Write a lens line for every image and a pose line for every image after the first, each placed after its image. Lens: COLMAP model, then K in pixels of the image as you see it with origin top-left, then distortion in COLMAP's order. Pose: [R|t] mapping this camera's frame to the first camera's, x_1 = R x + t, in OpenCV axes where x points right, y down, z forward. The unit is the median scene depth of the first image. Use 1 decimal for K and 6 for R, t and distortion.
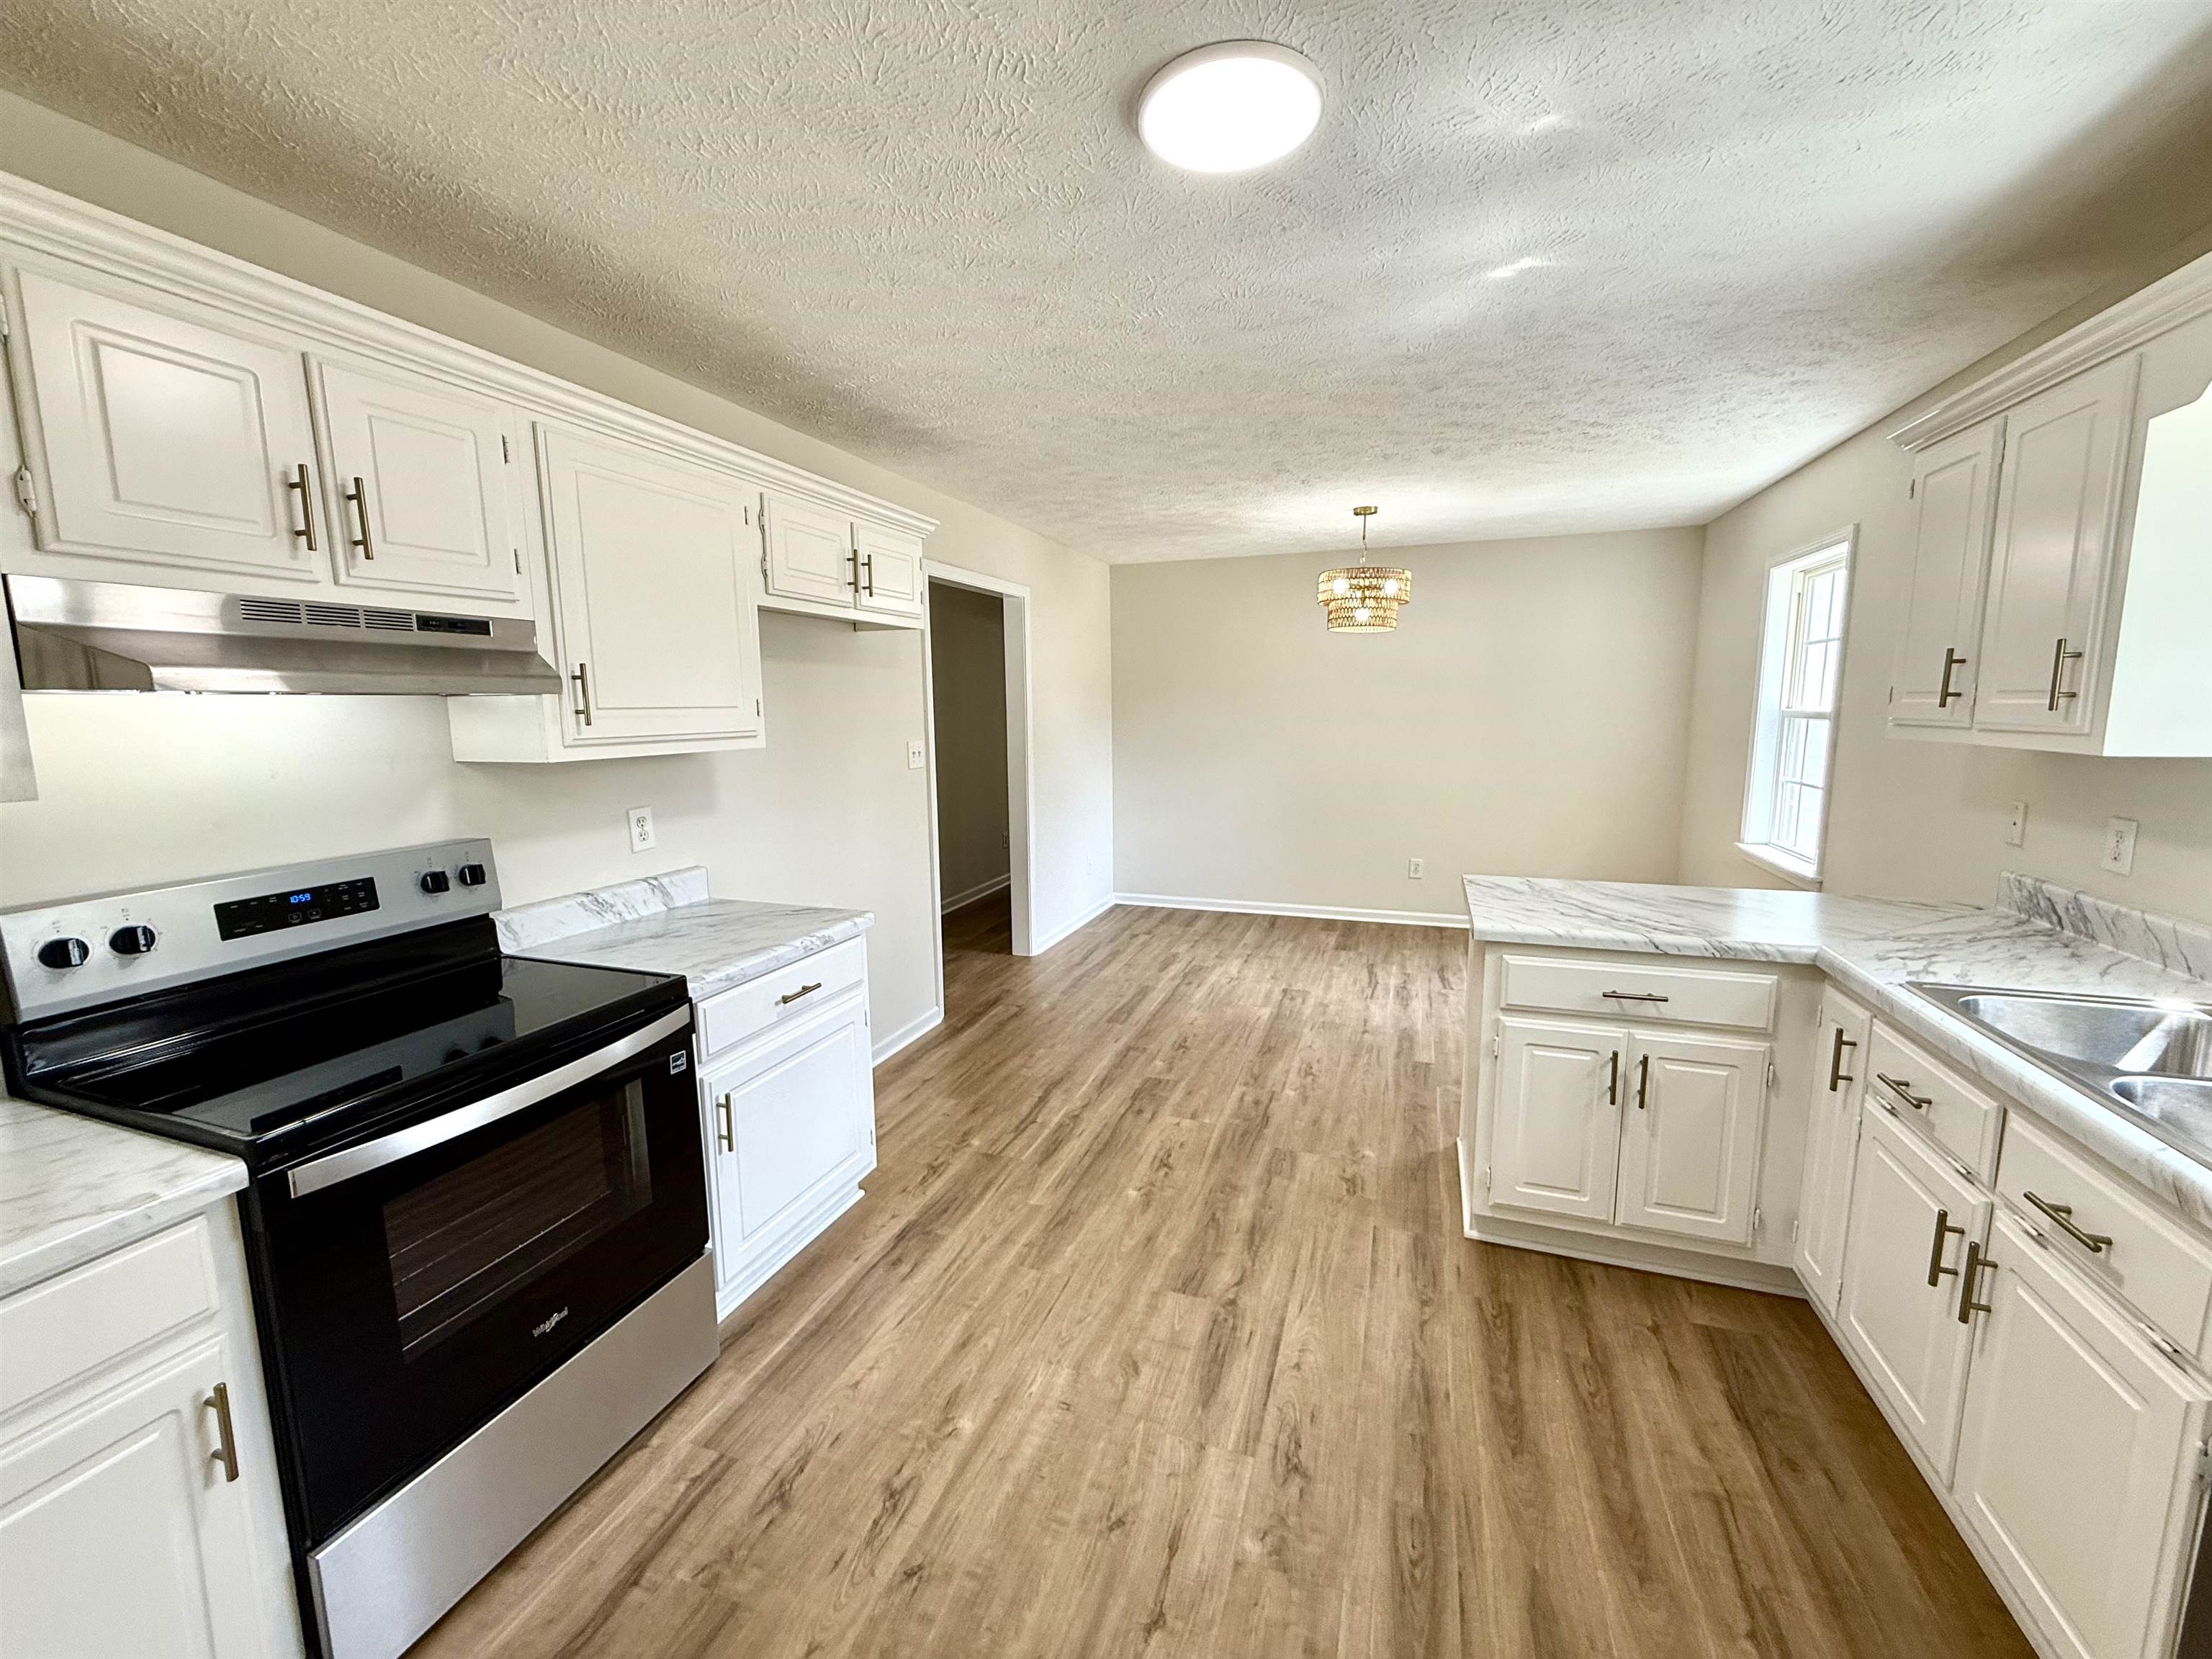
lens RADIAL K [[881.3, 0, 1105.7], [0, 881.3, 826.2], [0, 0, 1]] dist [-0.002810, 0.001187]
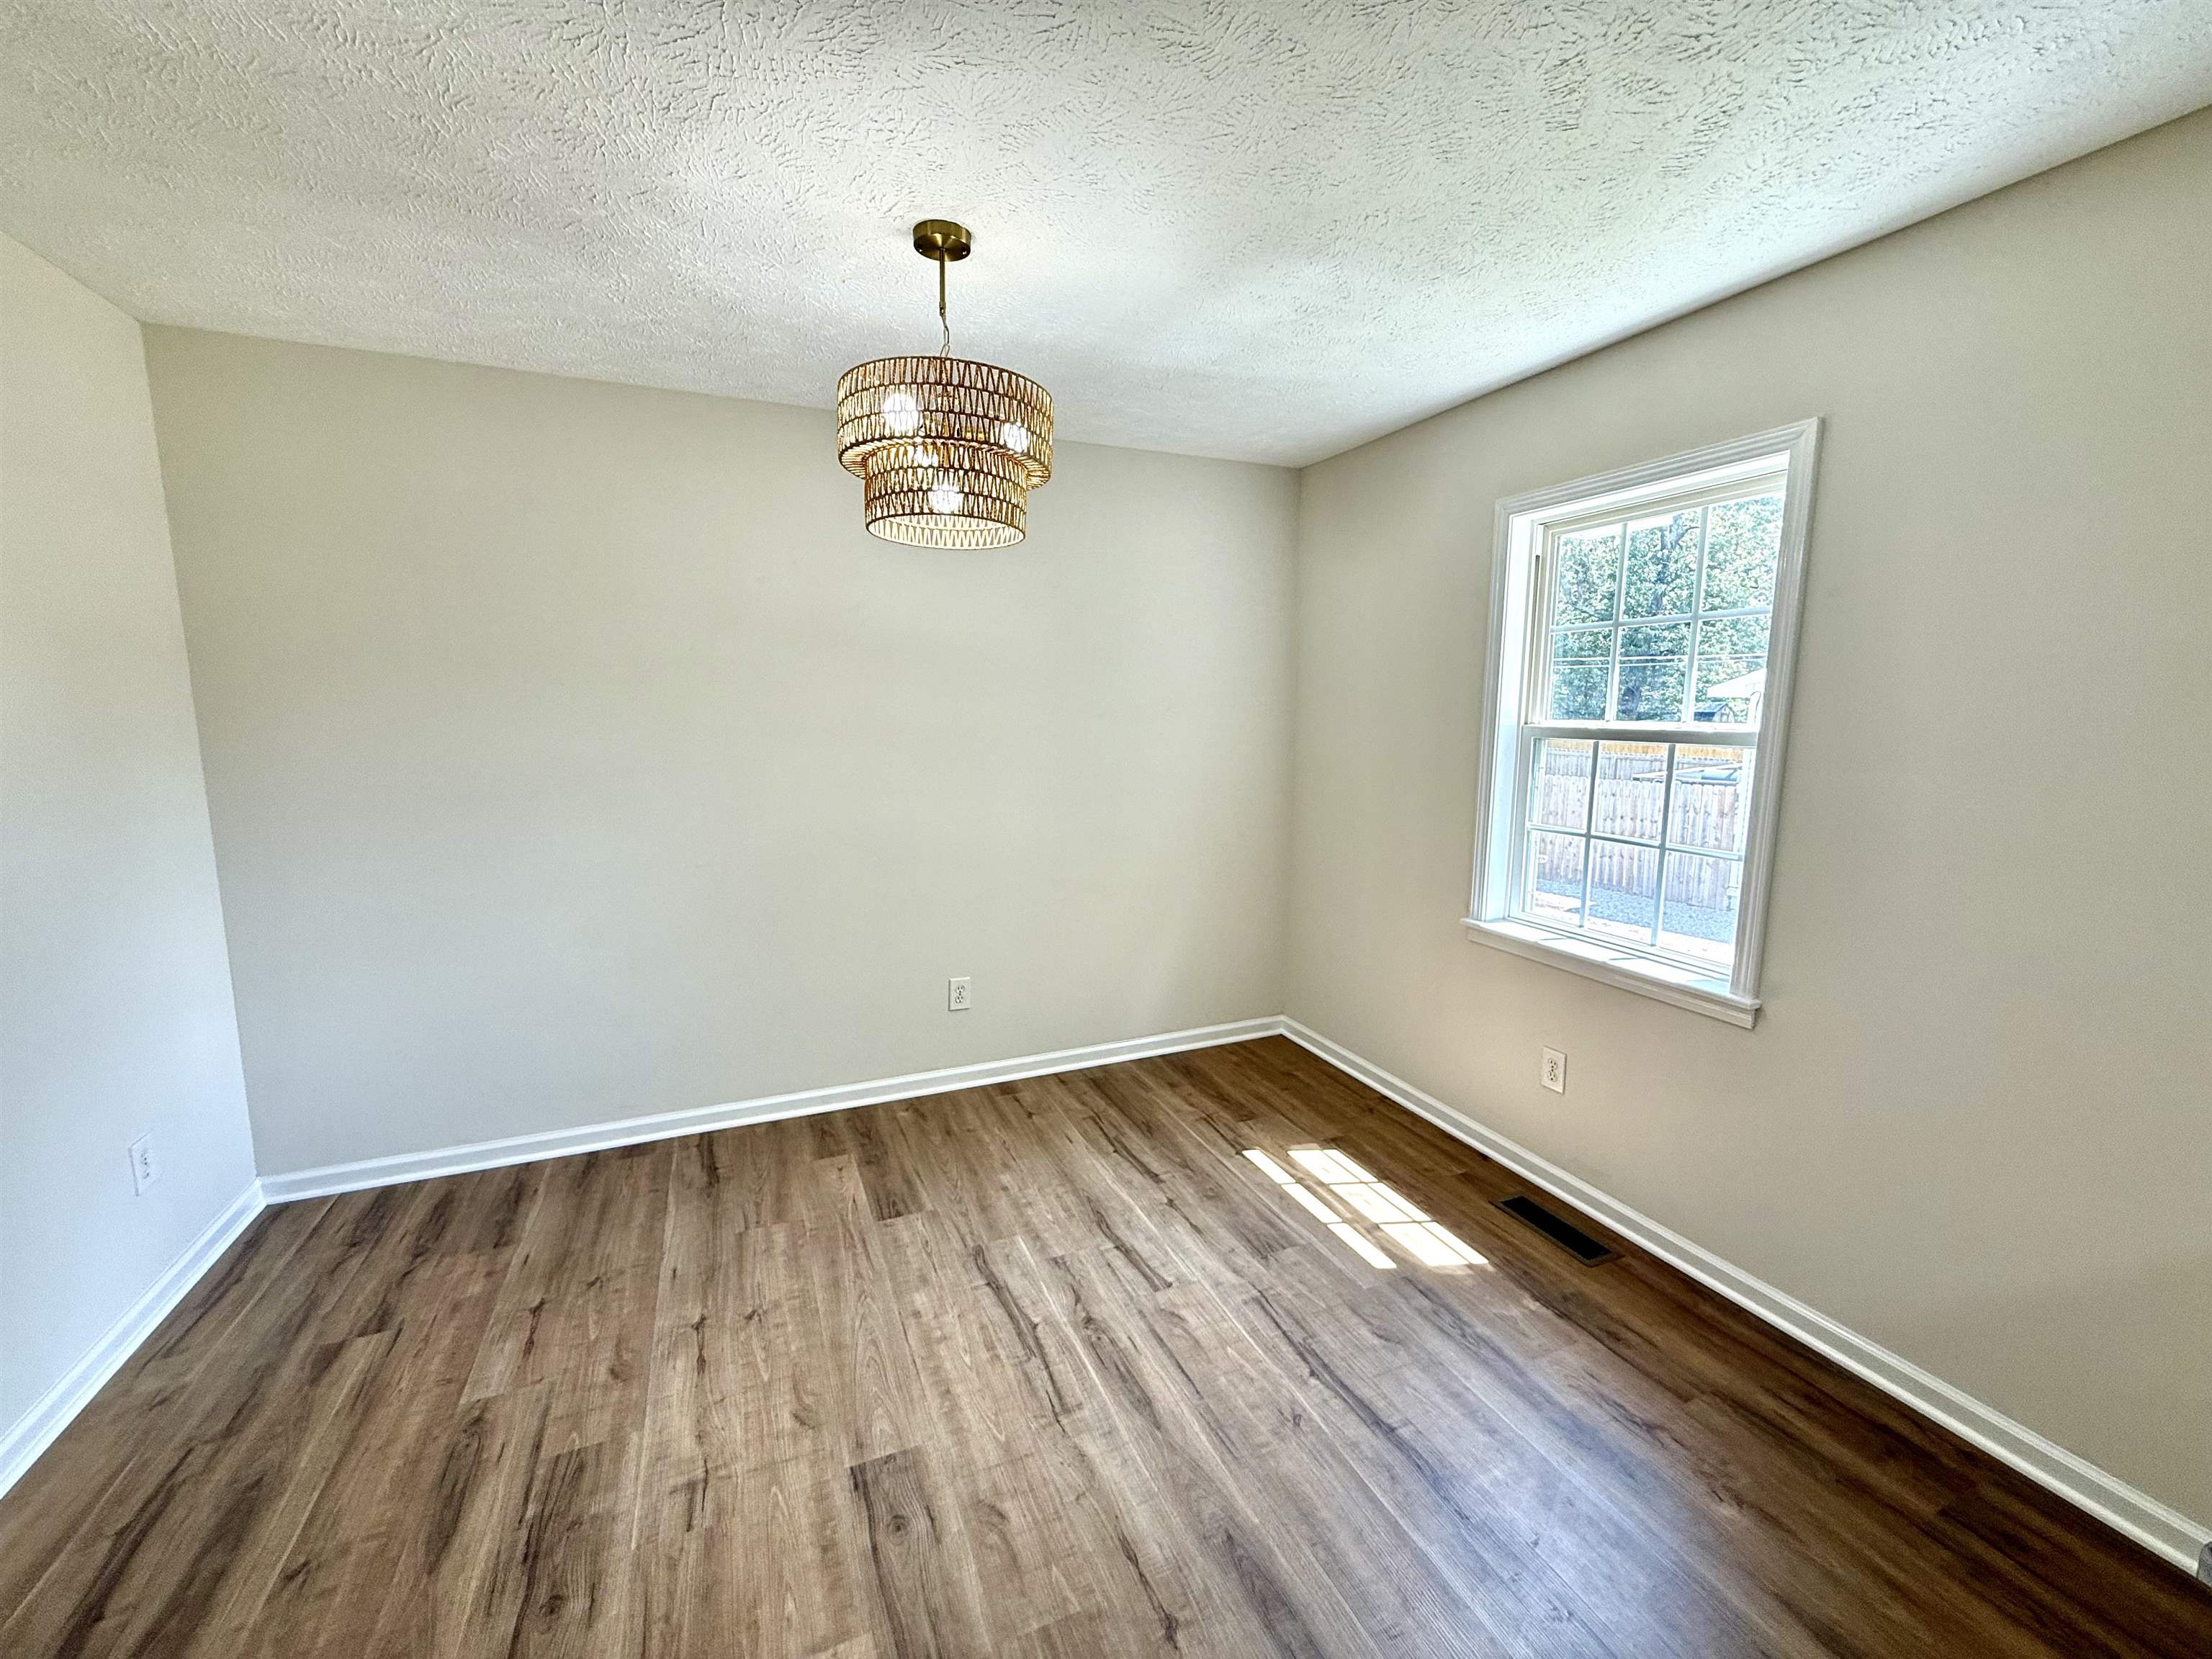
lens RADIAL K [[881.3, 0, 1096.0], [0, 881.3, 825.4], [0, 0, 1]] dist [-0.002810, 0.001187]
pose [[0.740506, -0.077037, 0.667619, 0.046761], [0.080060, 0.996446, 0.026181, -0.081845], [-0.667264, 0.034063, 0.744042, 0.589388]]
